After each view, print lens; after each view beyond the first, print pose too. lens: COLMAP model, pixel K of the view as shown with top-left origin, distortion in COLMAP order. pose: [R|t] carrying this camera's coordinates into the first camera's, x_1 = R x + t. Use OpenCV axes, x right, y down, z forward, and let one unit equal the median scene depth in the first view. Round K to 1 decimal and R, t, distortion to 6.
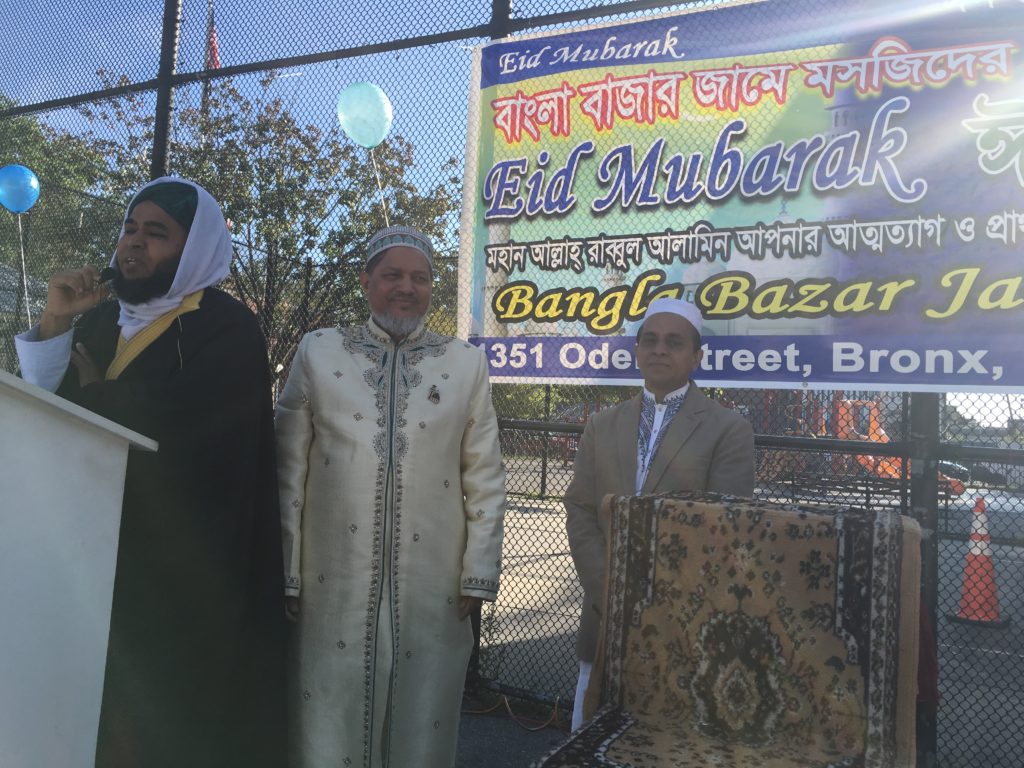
lens RADIAL K [[883.8, 0, 512.0], [0, 883.8, 384.0], [0, 0, 1]] dist [0.060456, -0.059784]
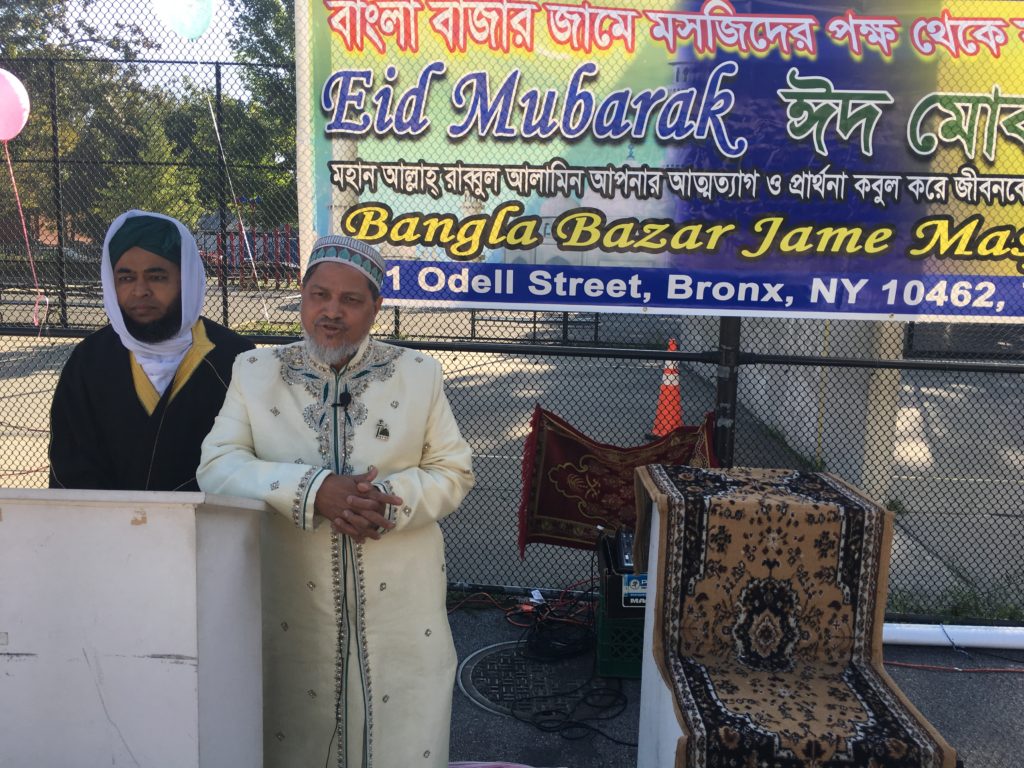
lens RADIAL K [[874.9, 0, 512.0], [0, 874.9, 384.0], [0, 0, 1]] dist [0.056424, 0.002738]
pose [[0.911780, -0.092780, 0.400061, -0.319257], [-0.002656, 0.972793, 0.231659, -0.178175], [-0.410670, -0.212285, 0.886727, 0.013204]]
